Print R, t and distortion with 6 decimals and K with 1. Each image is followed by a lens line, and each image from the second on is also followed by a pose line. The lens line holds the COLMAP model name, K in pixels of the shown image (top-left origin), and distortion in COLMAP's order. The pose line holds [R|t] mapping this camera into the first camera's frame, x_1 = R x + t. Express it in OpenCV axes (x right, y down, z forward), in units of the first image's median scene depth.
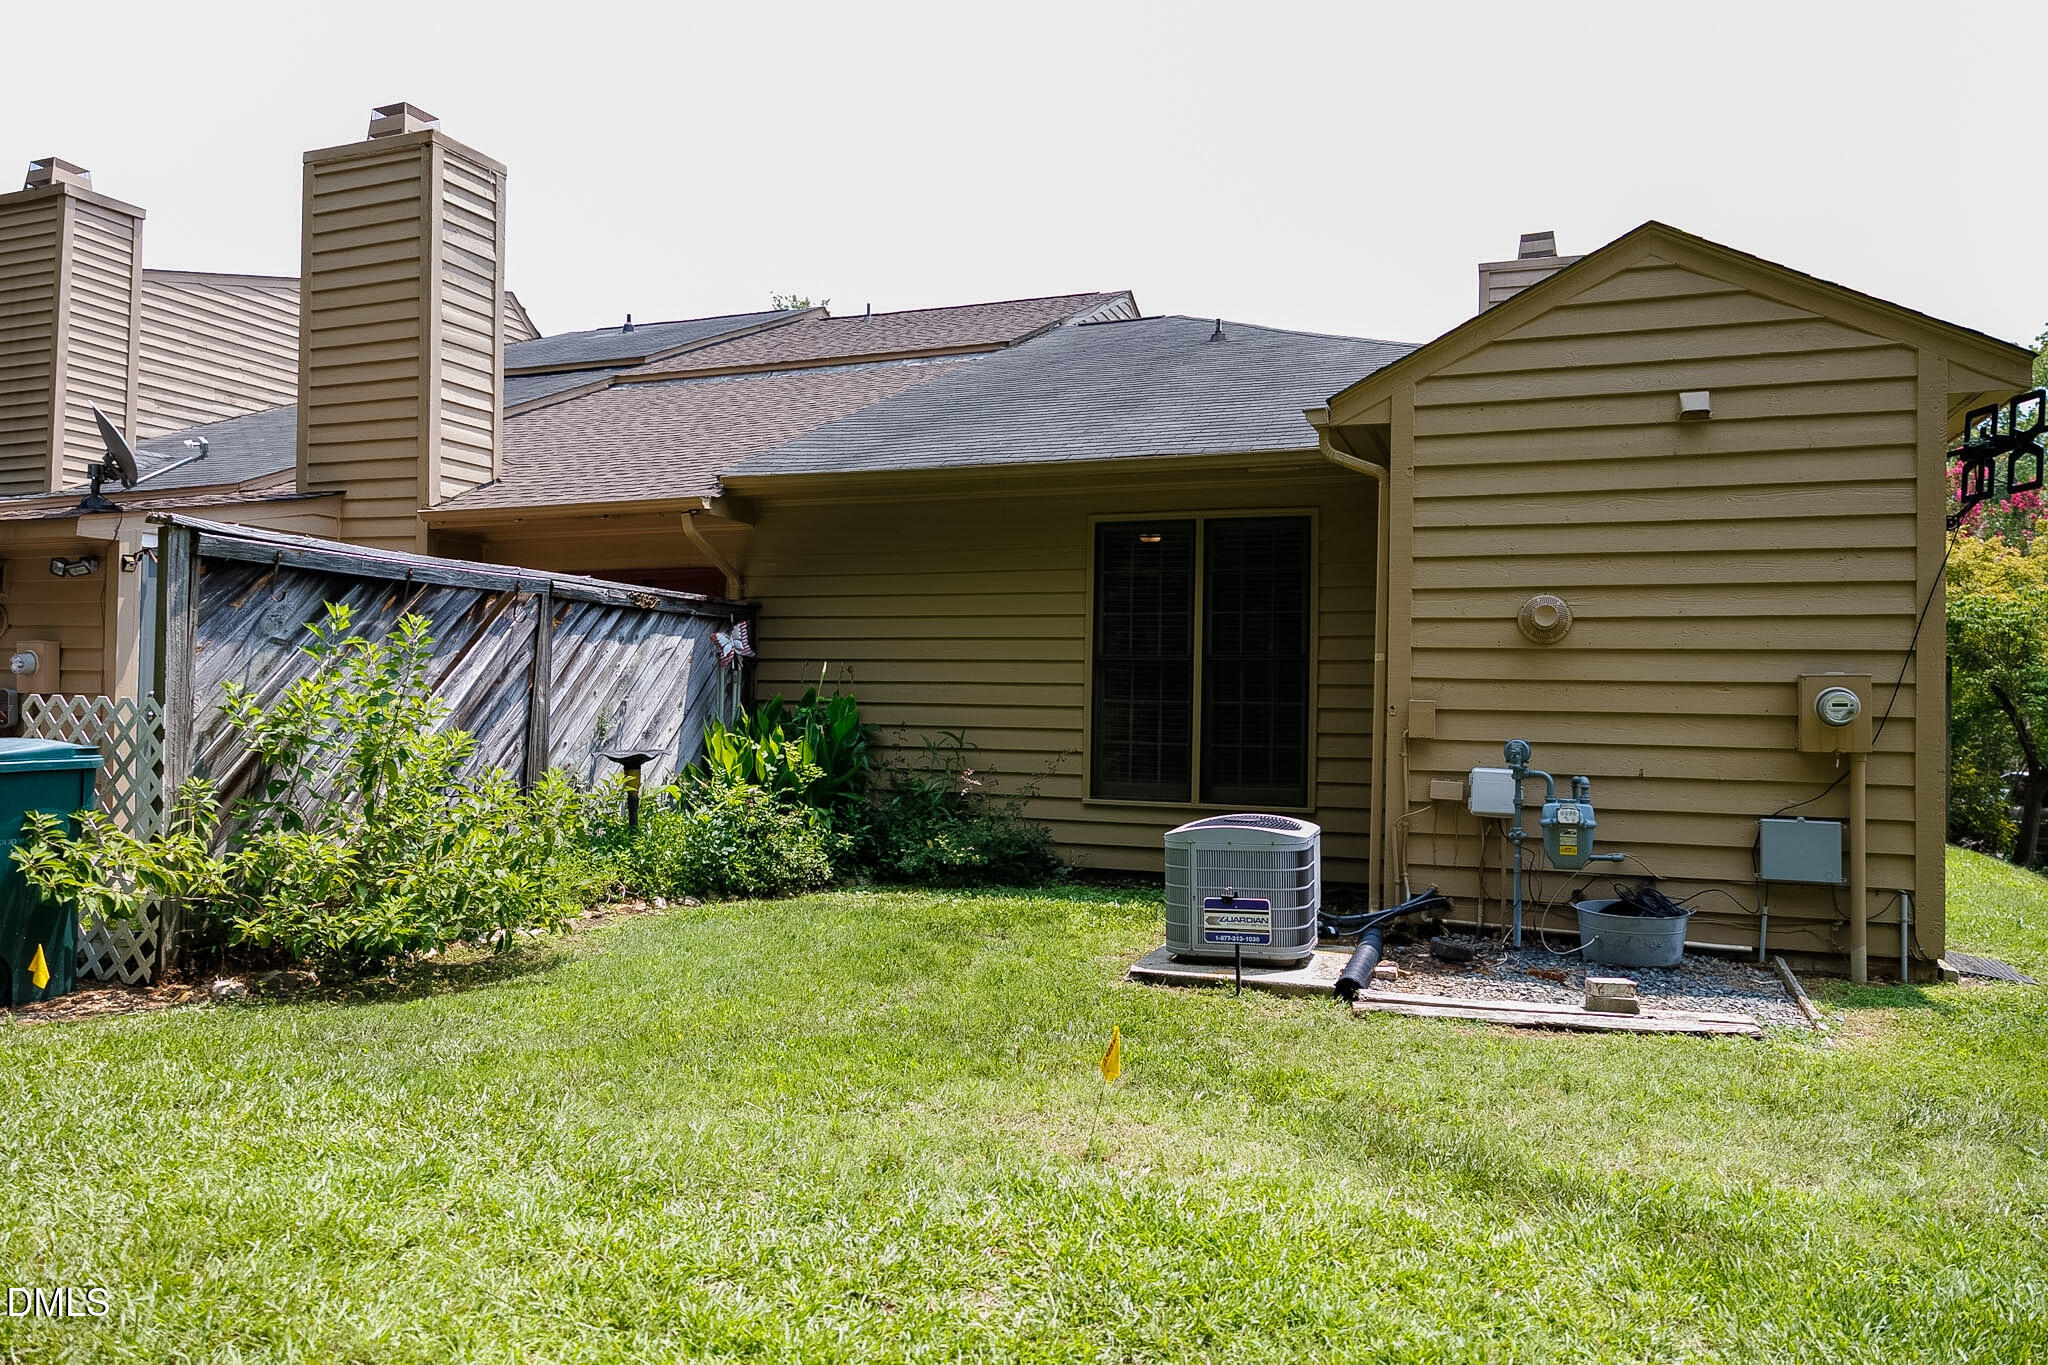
lens RADIAL K [[1418.4, 0, 1022.5], [0, 1418.4, 678.7], [0, 0, 1]] dist [0.009488, 0.001179]
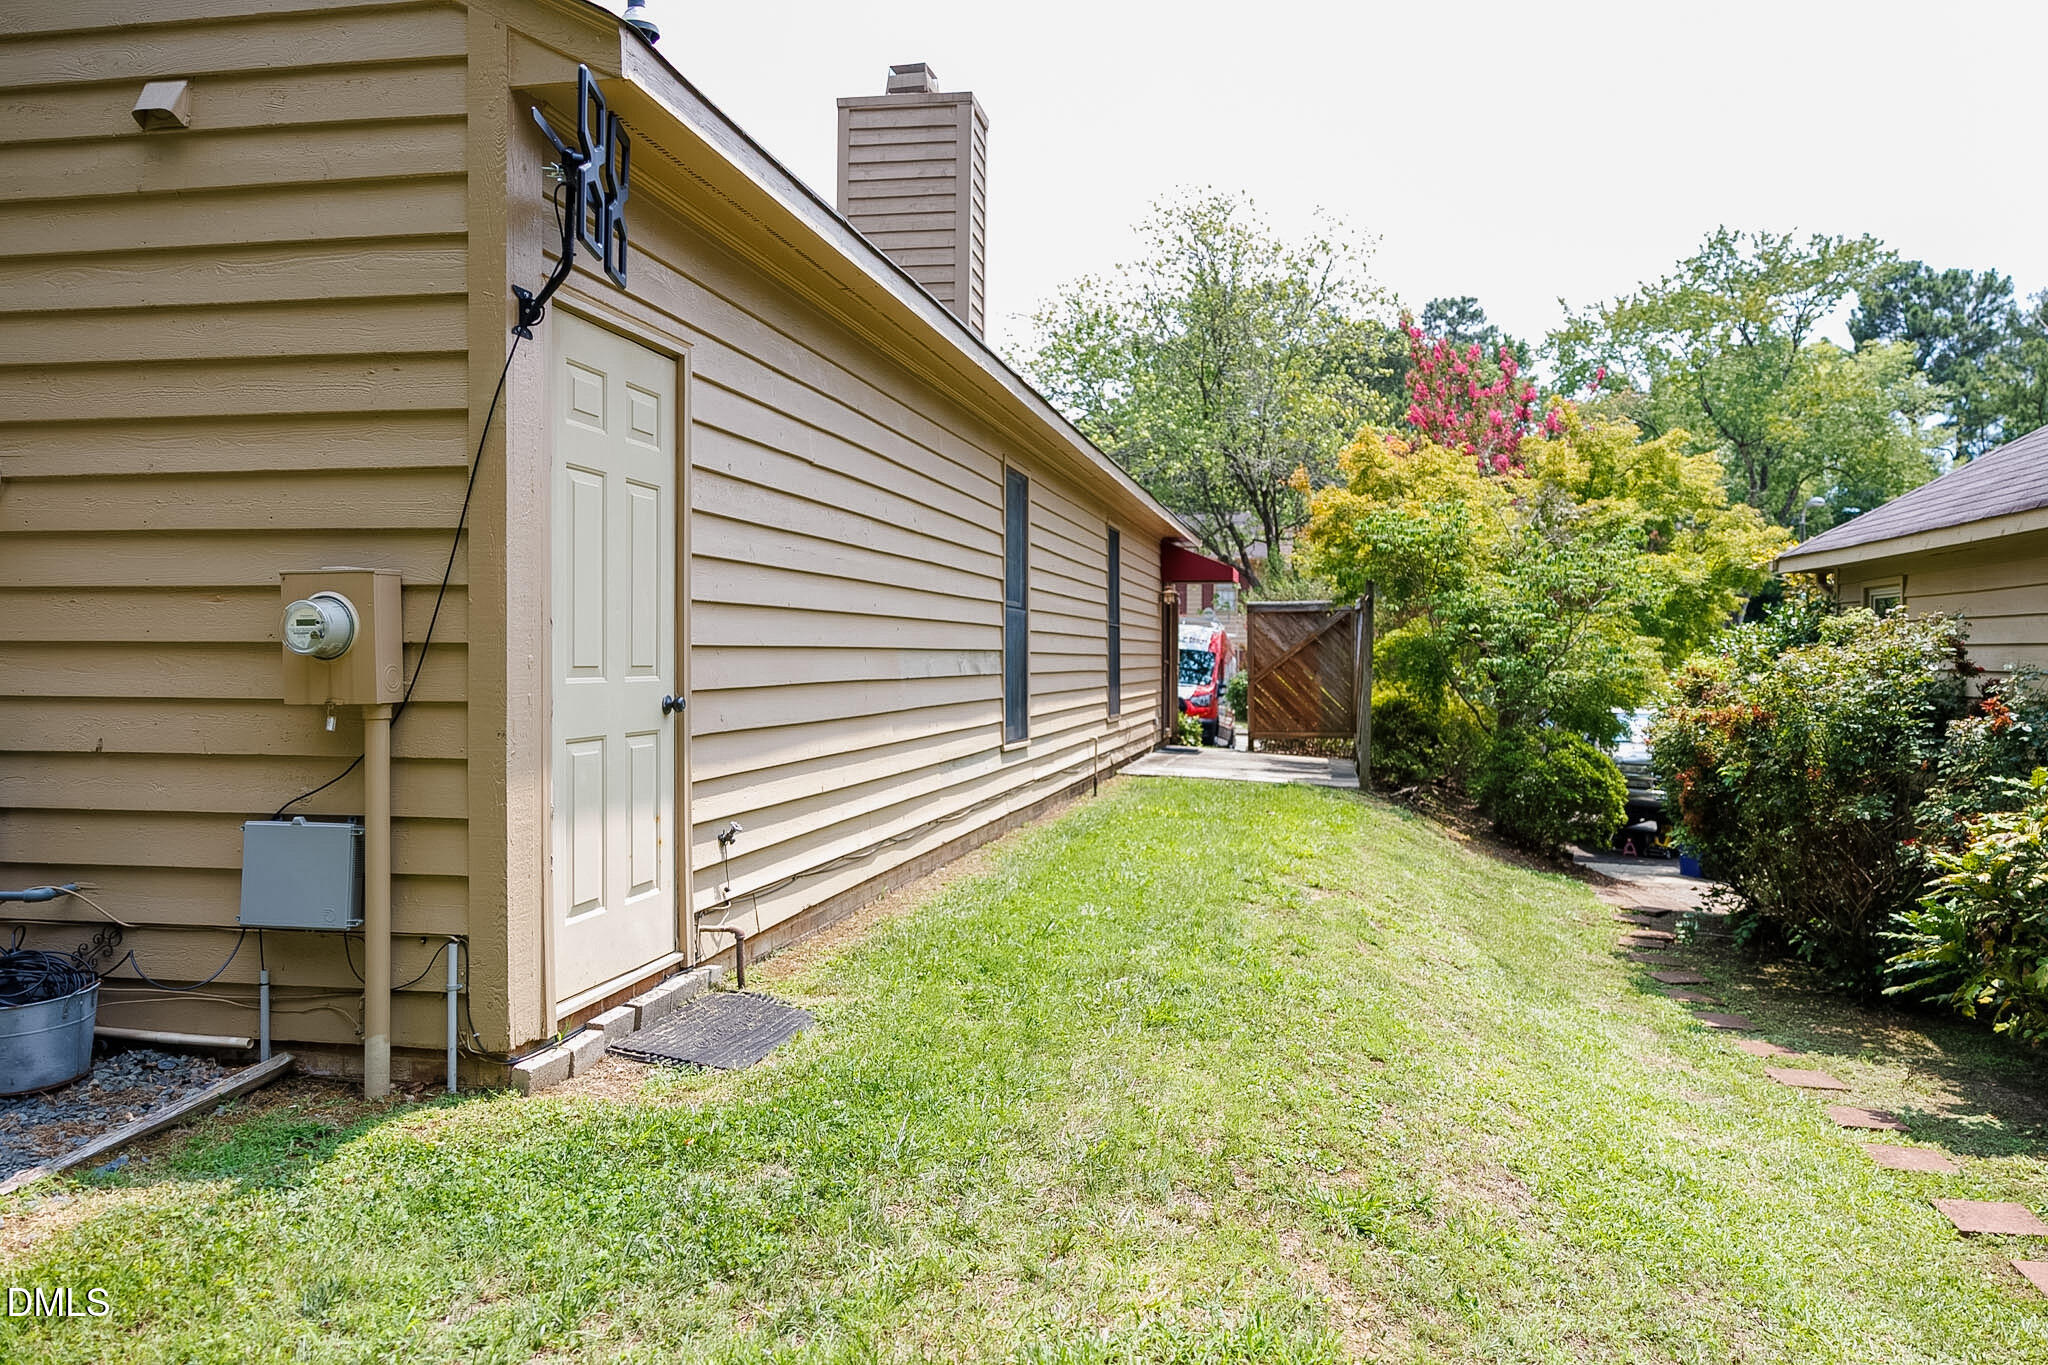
lens RADIAL K [[1576.7, 0, 1028.2], [0, 1576.7, 684.5], [0, 0, 1]] dist [-0.003845, -0.000920]
pose [[0.976381, -0.015128, 0.215525, 0.694086], [0.007740, 0.999354, 0.035084, 0.023026], [-0.215916, -0.032587, 0.975868, 0.306274]]
